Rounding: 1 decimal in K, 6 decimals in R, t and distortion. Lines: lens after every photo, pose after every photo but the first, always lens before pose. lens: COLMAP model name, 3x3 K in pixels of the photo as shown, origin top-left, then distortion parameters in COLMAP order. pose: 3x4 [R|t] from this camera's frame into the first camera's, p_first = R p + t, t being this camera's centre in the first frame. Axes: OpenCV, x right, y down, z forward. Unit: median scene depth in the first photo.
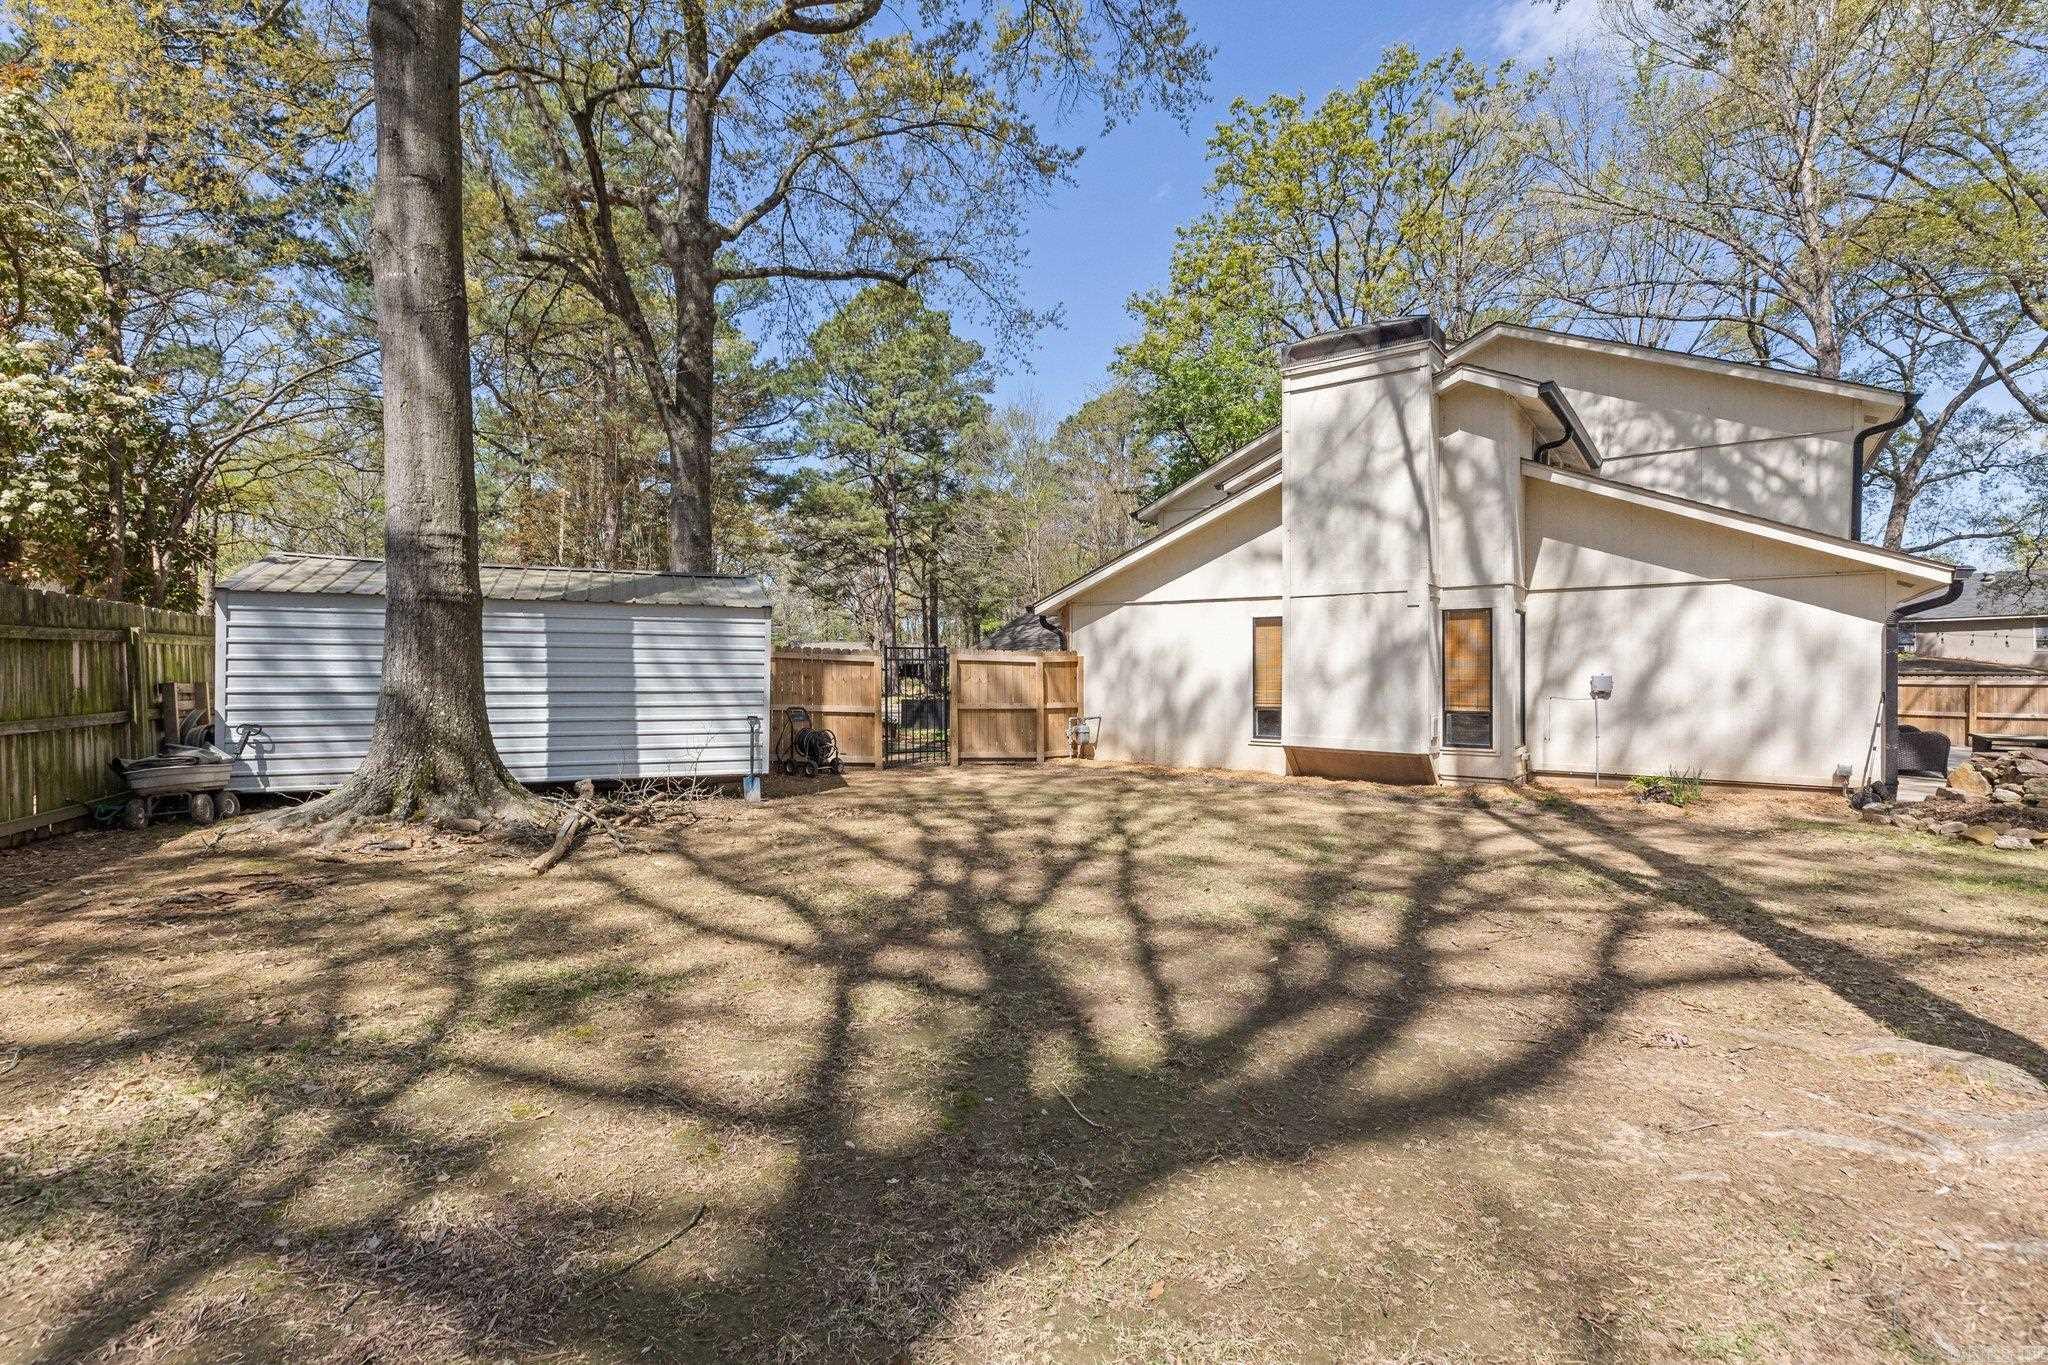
lens RADIAL K [[935.7, 0, 1030.6], [0, 935.7, 668.9], [0, 0, 1]] dist [0.001462, 0.000040]
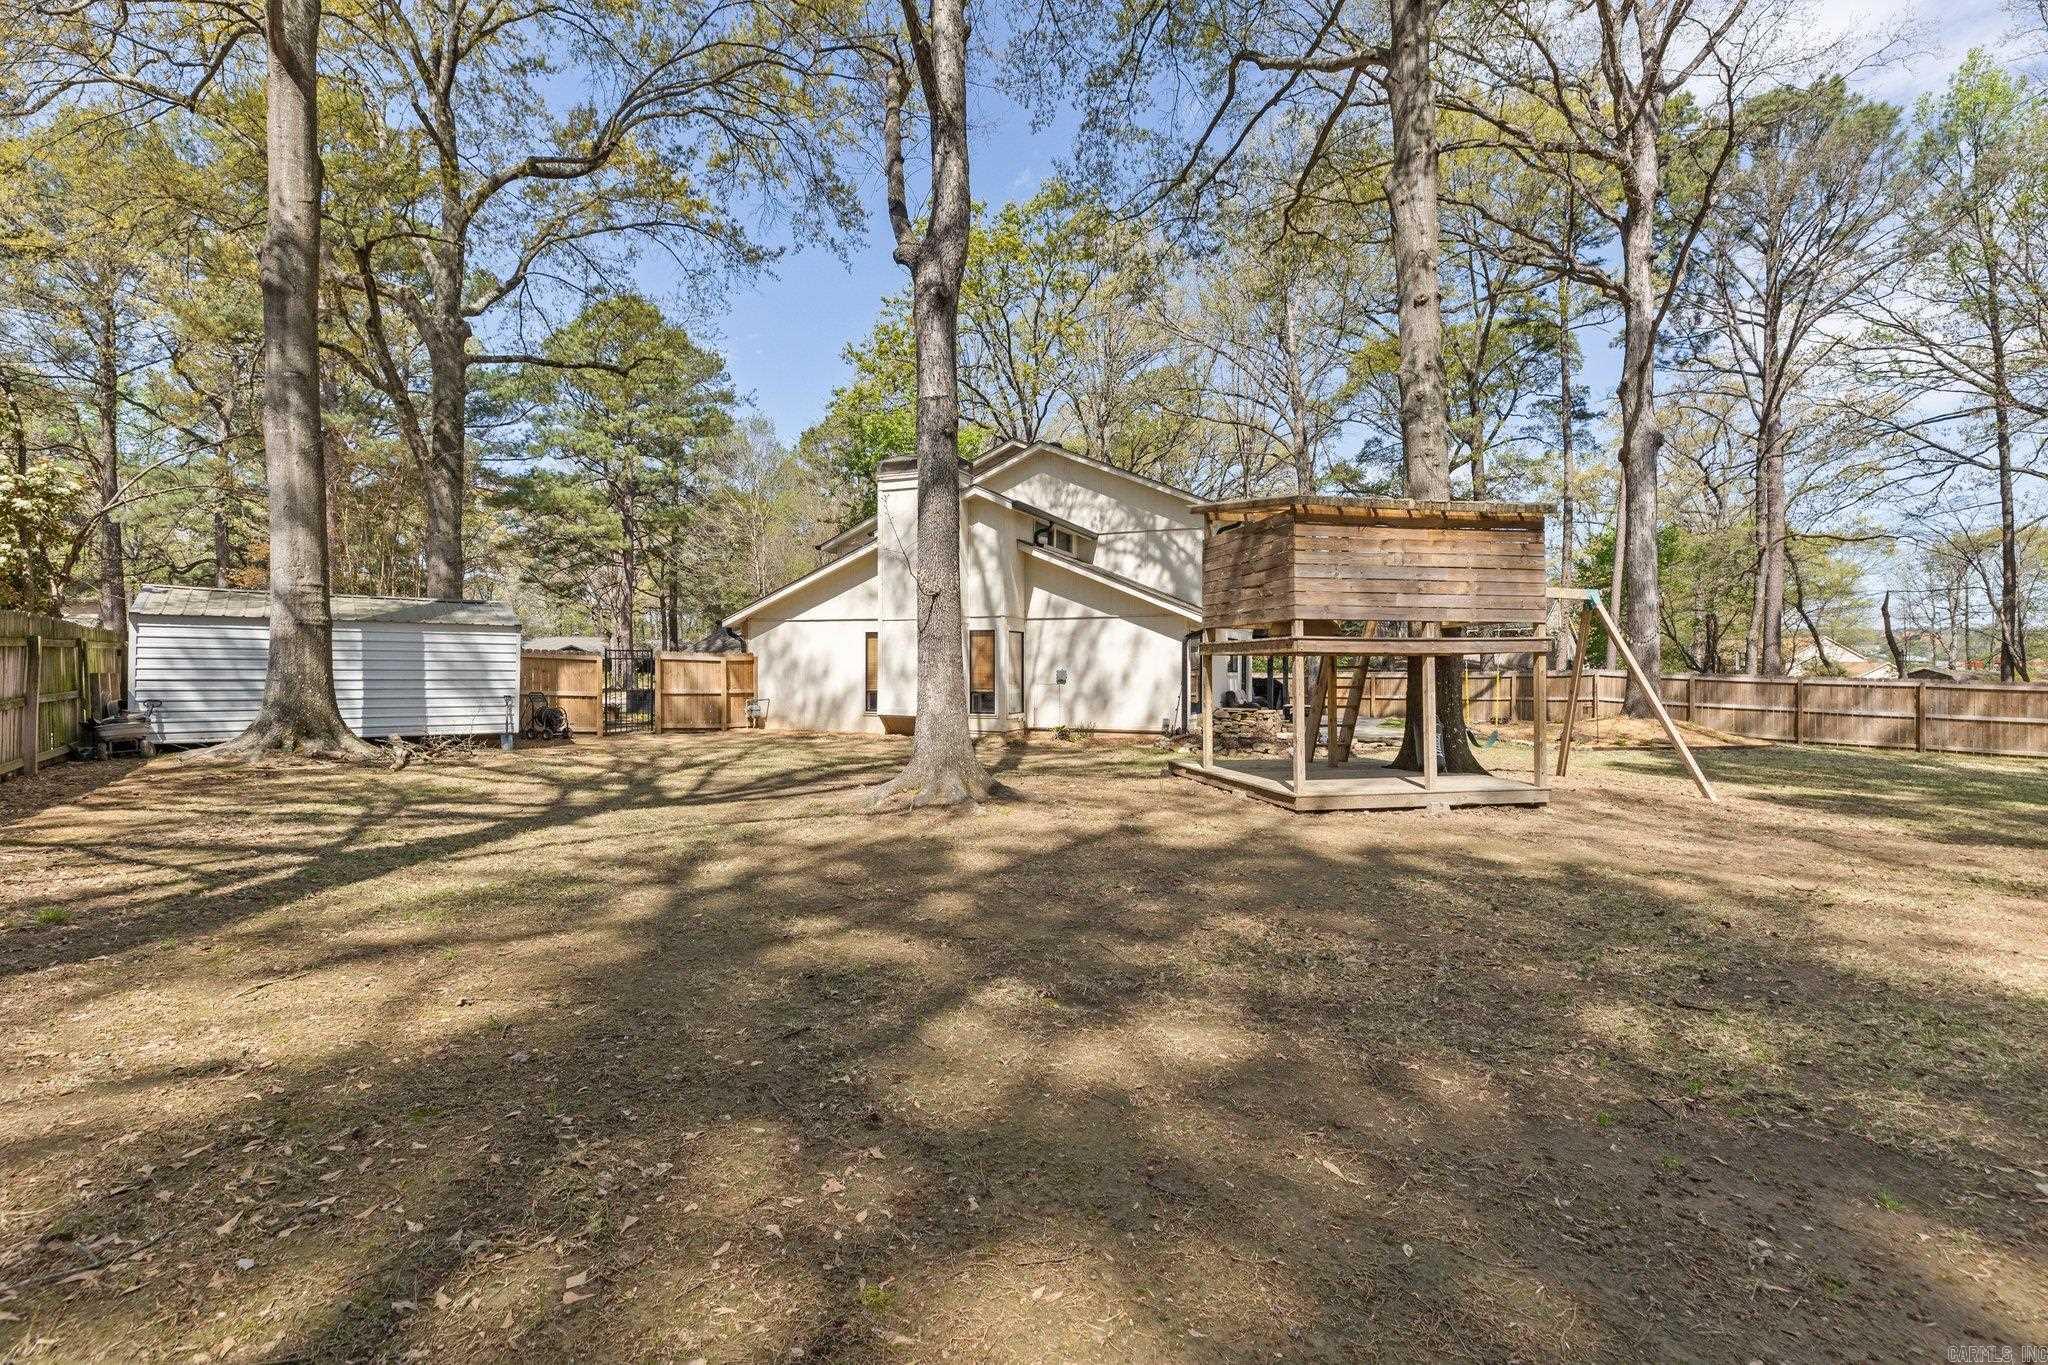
lens RADIAL K [[935.7, 0, 1030.6], [0, 935.7, 668.9], [0, 0, 1]] dist [0.001462, 0.000040]
pose [[0.968856, 0.002089, 0.247615, 0.104422], [-0.003020, 0.999990, 0.003379, -0.001046], [-0.247605, -0.004022, 0.968853, -0.472054]]
